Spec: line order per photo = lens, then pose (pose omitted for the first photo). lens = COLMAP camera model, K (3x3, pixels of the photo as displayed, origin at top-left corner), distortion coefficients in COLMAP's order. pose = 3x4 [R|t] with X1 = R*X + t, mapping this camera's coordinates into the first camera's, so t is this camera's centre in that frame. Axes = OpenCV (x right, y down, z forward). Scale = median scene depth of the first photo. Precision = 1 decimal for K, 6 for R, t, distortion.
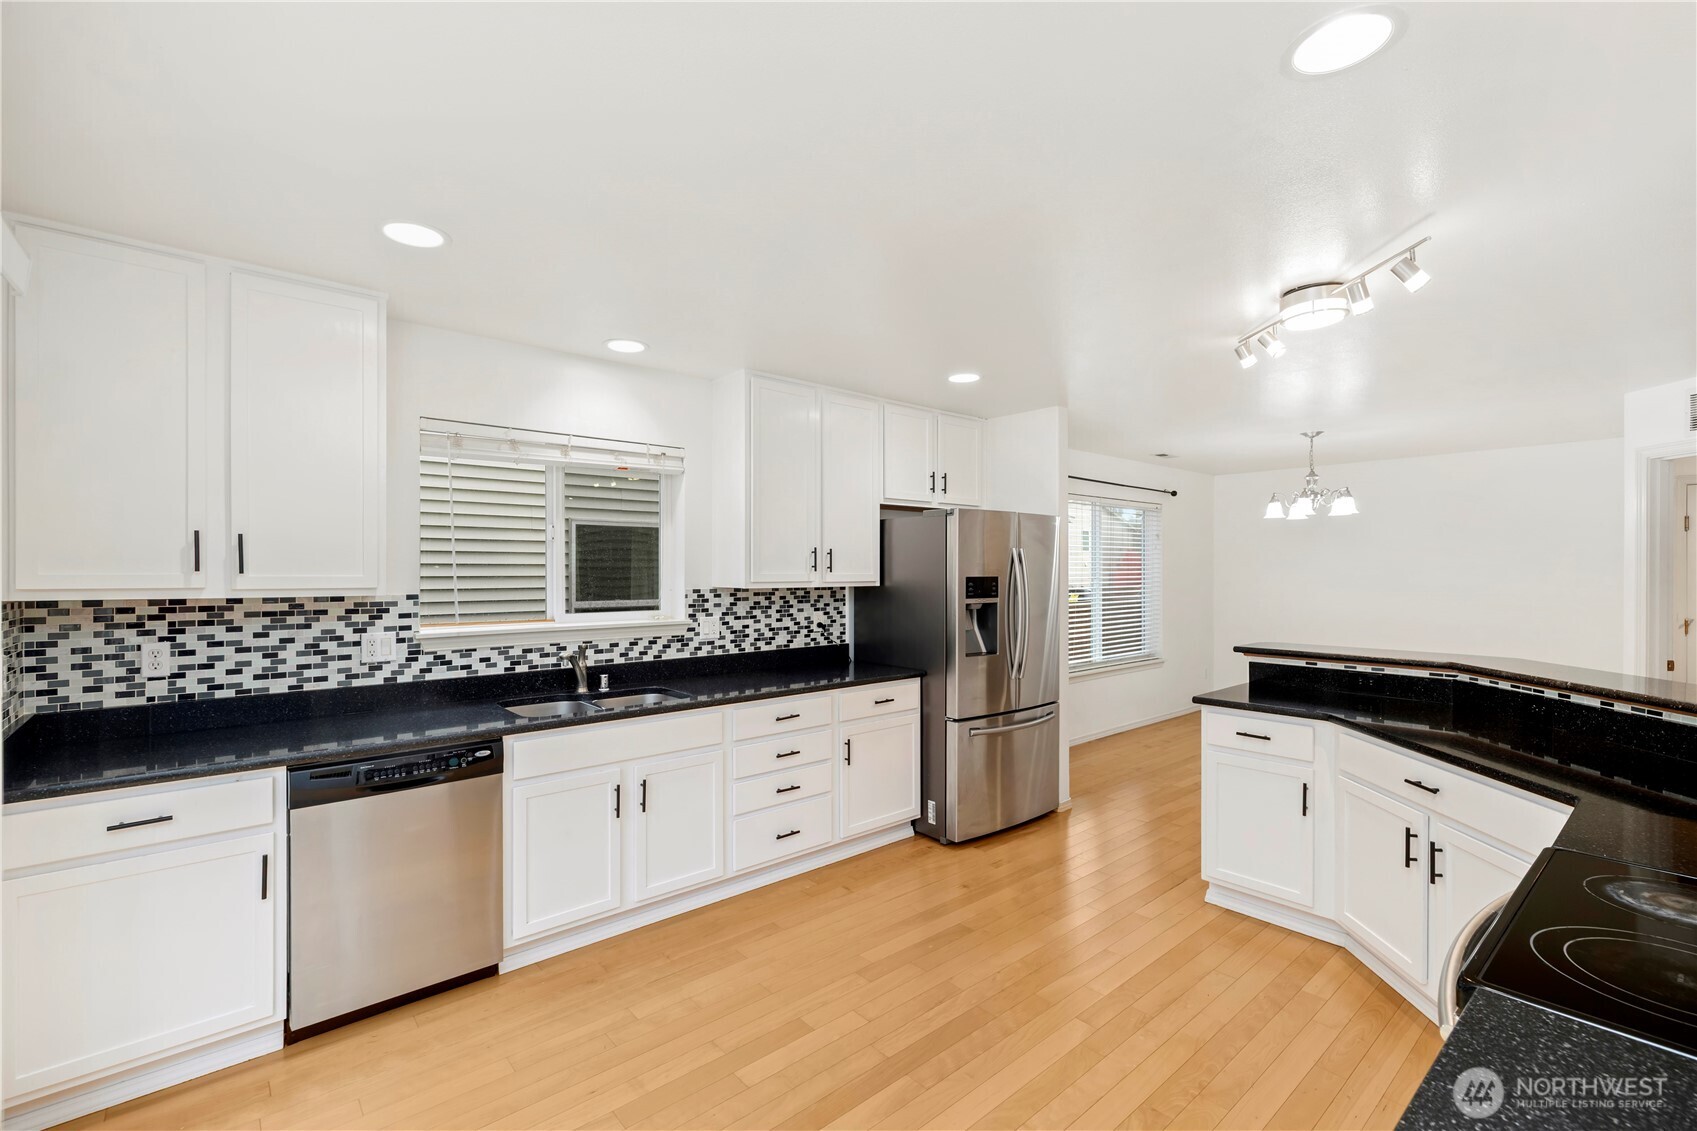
lens RADIAL K [[736.8, 0, 844.6], [0, 736.8, 574.7], [0, 0, 1]] dist [0.001444, 0.001107]
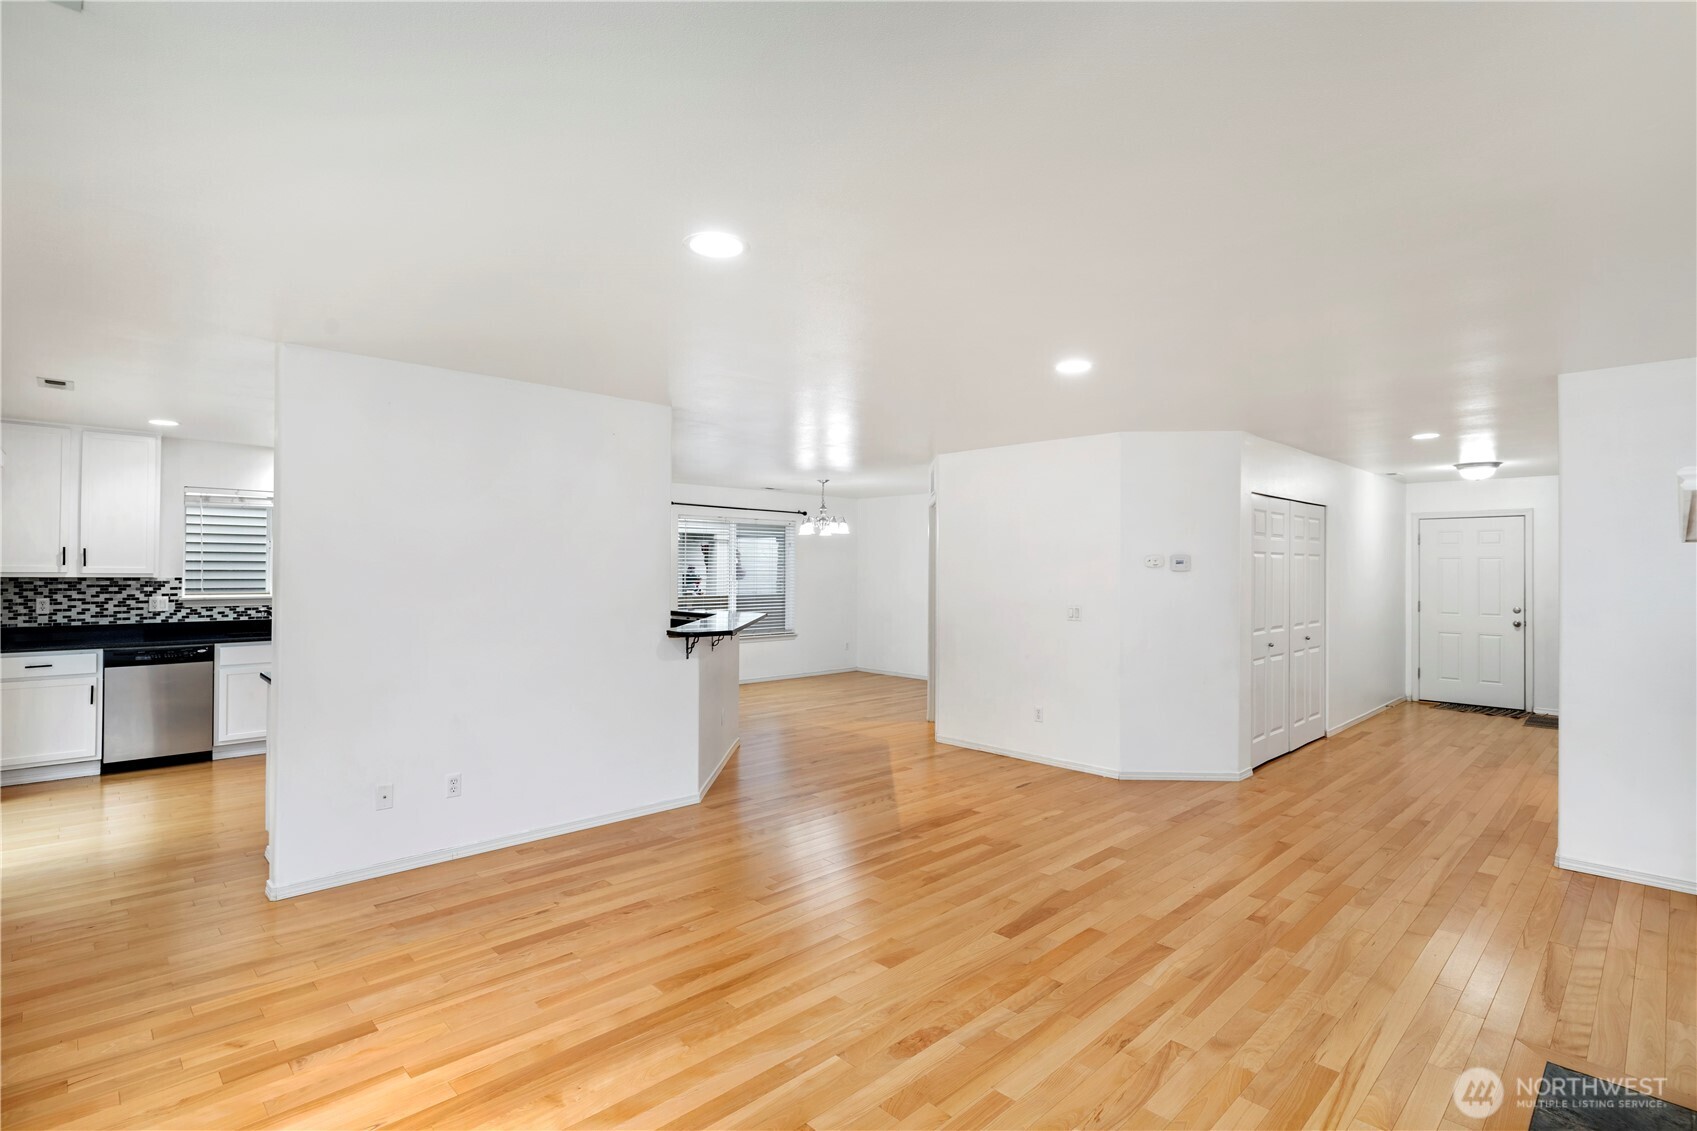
lens RADIAL K [[809.0, 0, 849.5], [0, 809.0, 563.9], [0, 0, 1]] dist [-0.002529, 0.000065]
pose [[0.998199, 0.007880, 0.059469, 1.170038], [-0.007207, 0.999908, -0.011534, 0.002892], [-0.059554, 0.011084, 0.998164, -1.368610]]
